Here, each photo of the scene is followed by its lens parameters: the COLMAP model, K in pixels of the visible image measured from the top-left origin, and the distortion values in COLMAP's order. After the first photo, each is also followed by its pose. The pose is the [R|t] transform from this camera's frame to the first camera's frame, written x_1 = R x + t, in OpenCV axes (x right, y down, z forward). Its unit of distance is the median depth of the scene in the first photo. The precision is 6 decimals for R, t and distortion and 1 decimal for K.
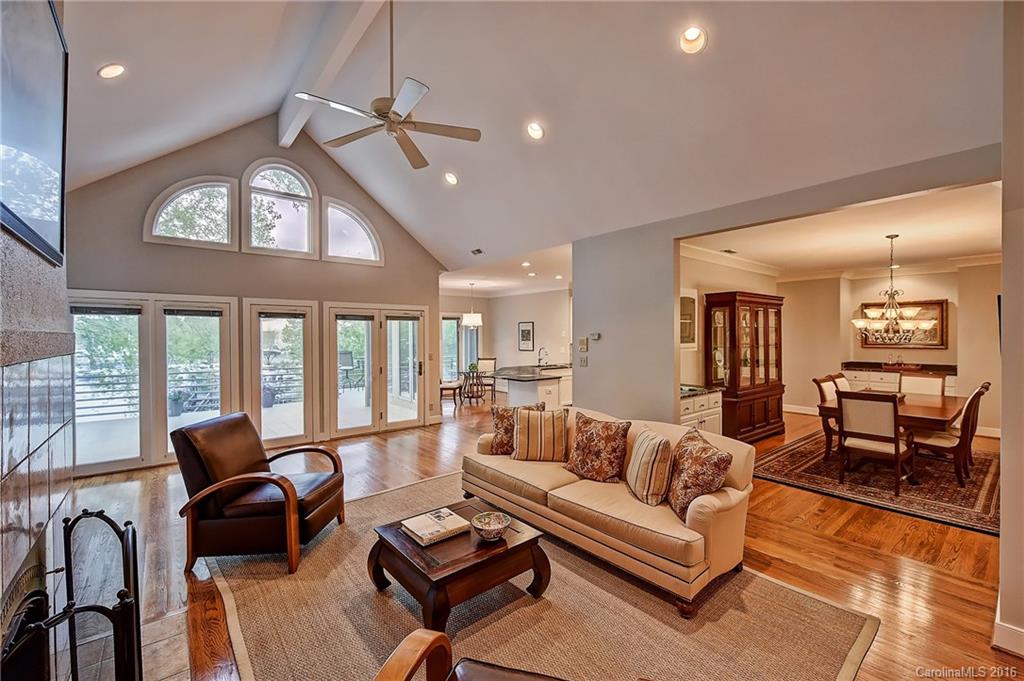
lens RADIAL K [[415.7, 0, 508.8], [0, 415.7, 338.0], [0, 0, 1]] dist [0.000775, 0.000041]
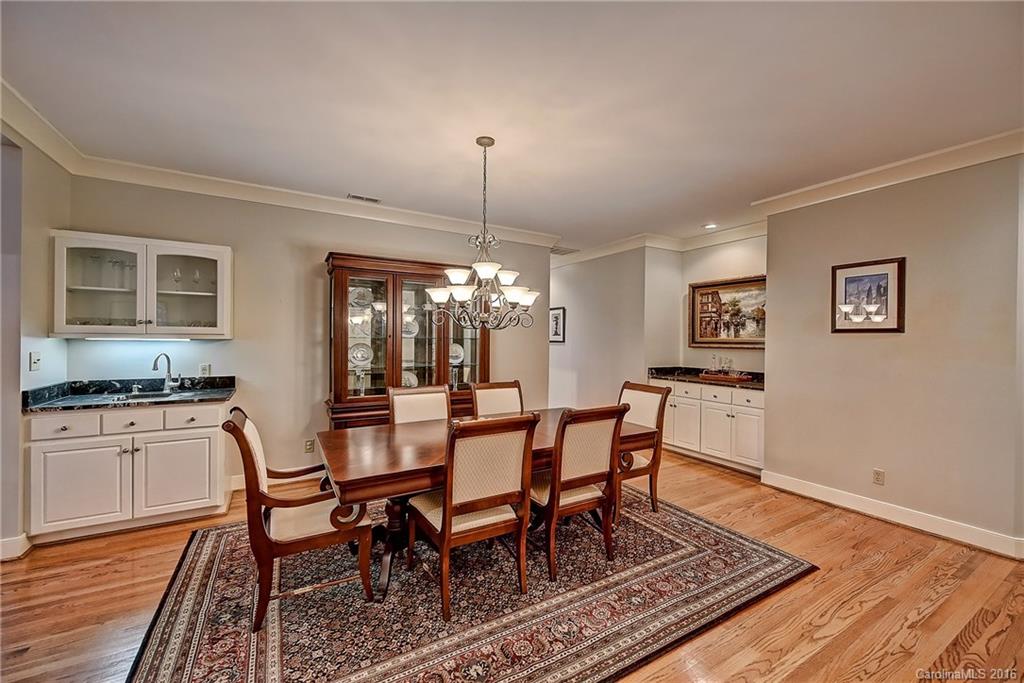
lens RADIAL K [[406.8, 0, 517.6], [0, 406.8, 339.6], [0, 0, 1]] dist [0.000278, -0.000159]
pose [[0.989808, 0.013213, -0.141797, 0.798241], [-0.014418, 0.999868, -0.007475, 0.024210], [0.141680, 0.009444, 0.989867, 0.349472]]
